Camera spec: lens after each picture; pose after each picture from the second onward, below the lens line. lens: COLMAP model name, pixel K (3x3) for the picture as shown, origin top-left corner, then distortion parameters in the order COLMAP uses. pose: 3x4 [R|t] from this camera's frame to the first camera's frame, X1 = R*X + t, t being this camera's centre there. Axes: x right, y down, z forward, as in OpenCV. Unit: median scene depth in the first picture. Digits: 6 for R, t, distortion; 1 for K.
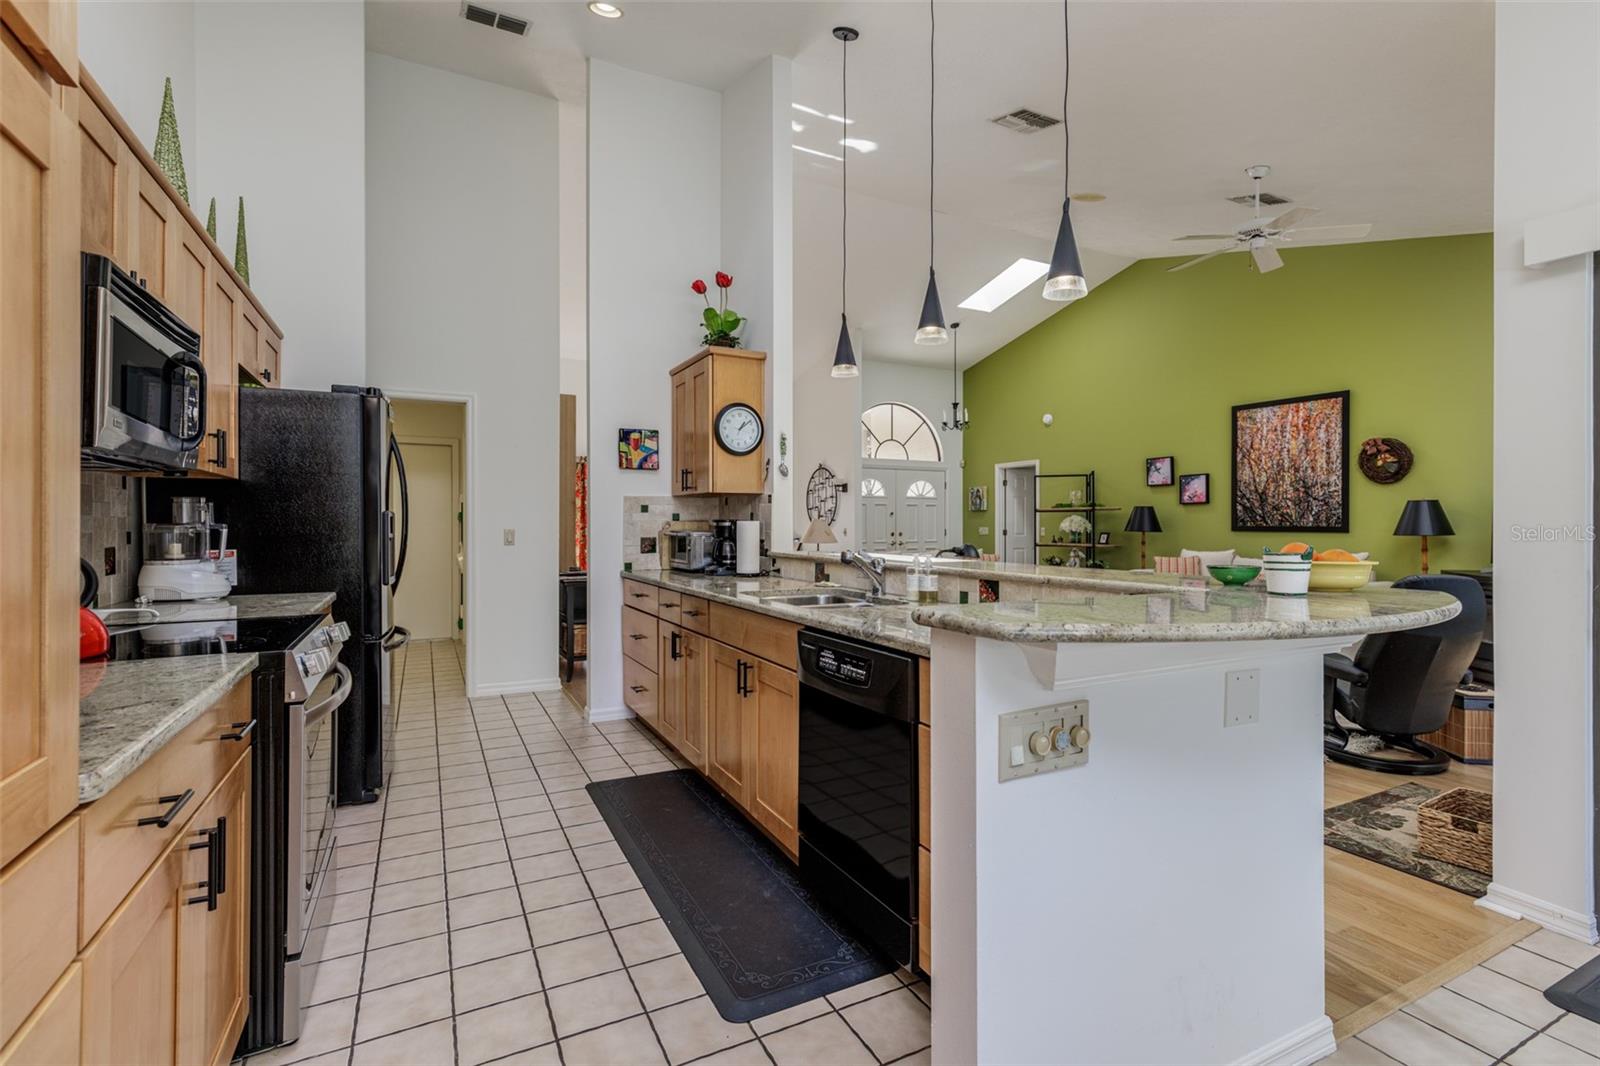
lens RADIAL K [[733.2, 0, 792.8], [0, 733.2, 531.4], [0, 0, 1]] dist [0.002445, 0.000254]
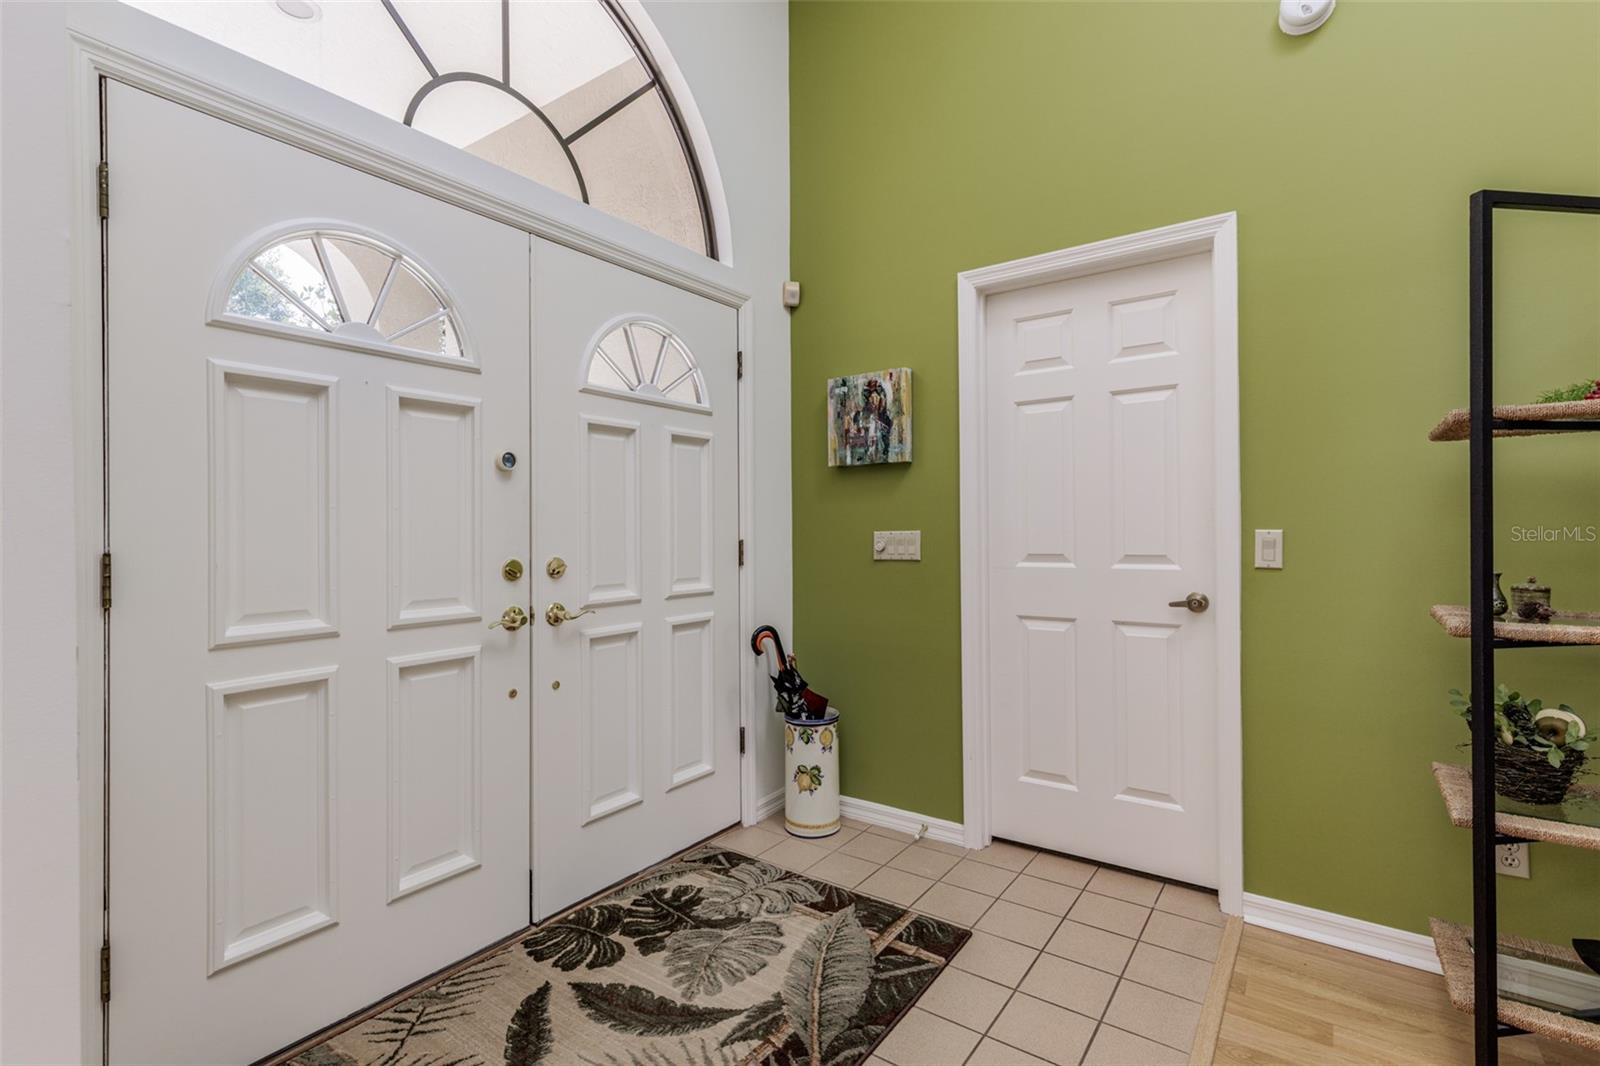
lens RADIAL K [[753.8, 0, 780.9], [0, 753.8, 530.7], [0, 0, 1]] dist [-0.004226, -0.000667]
pose [[0.893894, -0.008266, 0.448203, 0.174035], [0.012407, 0.999903, -0.006303, -0.007439], [-0.448107, 0.011195, 0.893910, 1.247032]]
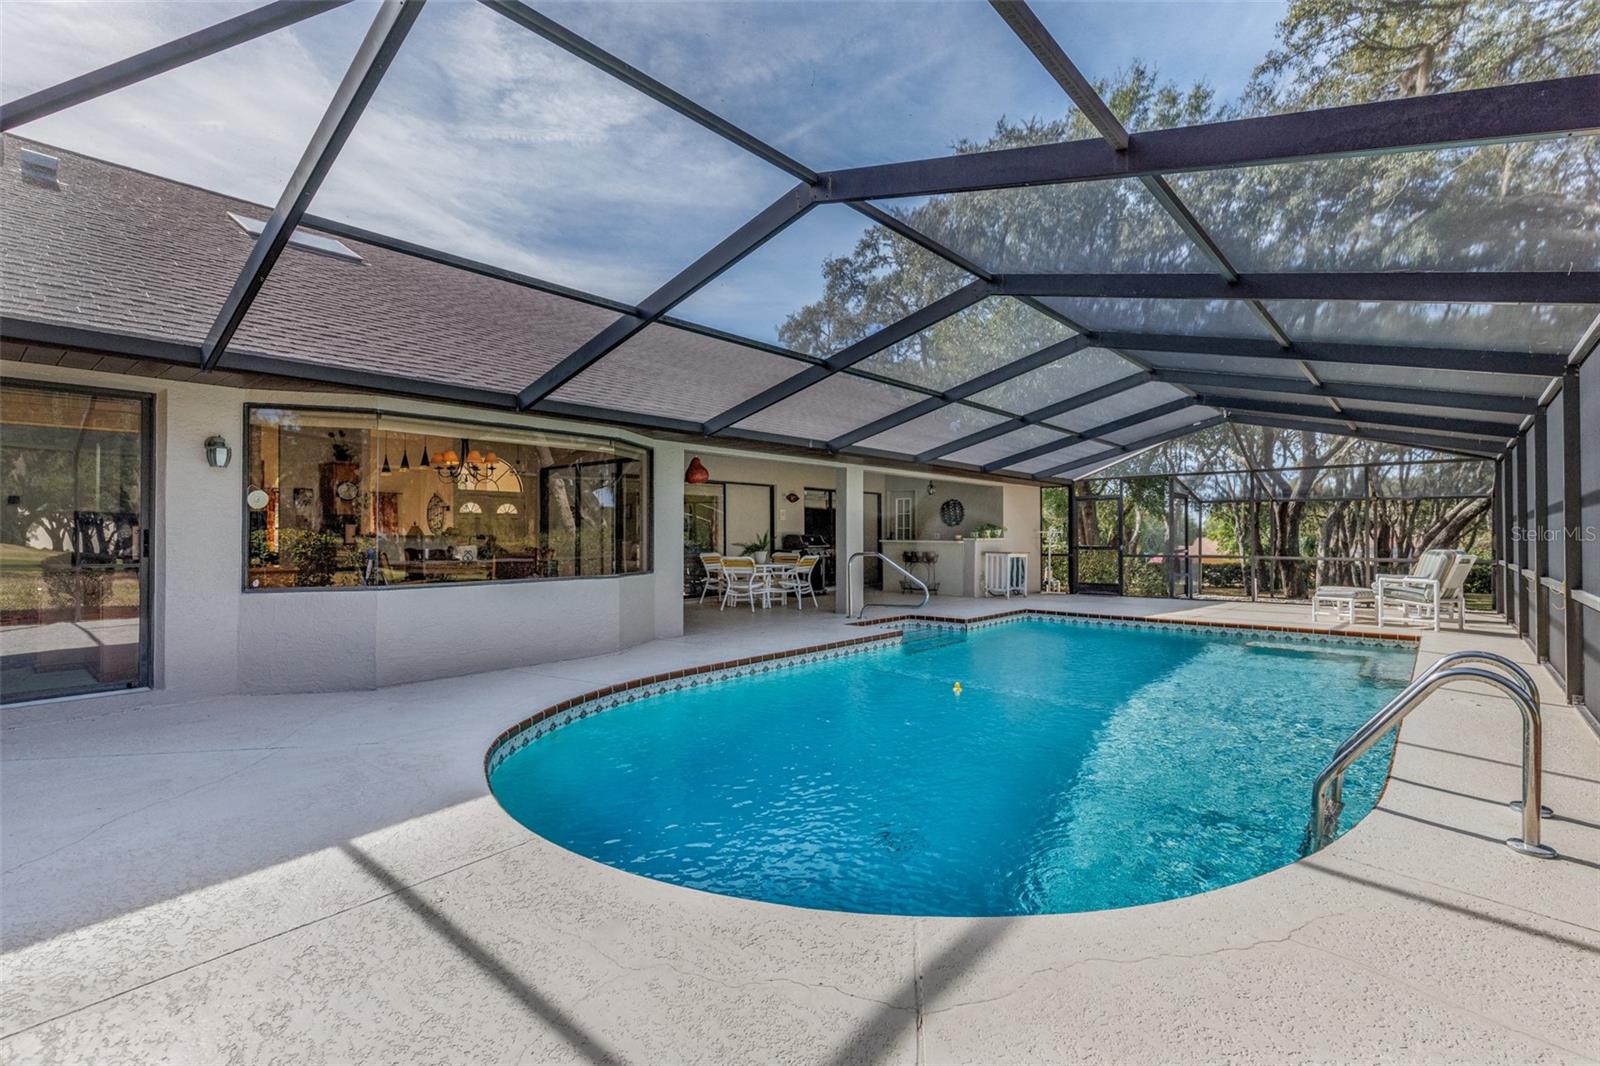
lens RADIAL K [[733.2, 0, 792.8], [0, 733.2, 531.4], [0, 0, 1]] dist [0.002445, 0.000254]
pose [[0.932891, -0.003913, 0.360137, 0.288140], [0.009534, 0.999859, -0.013834, 0.036298], [-0.360032, 0.016339, 0.932797, -1.256403]]
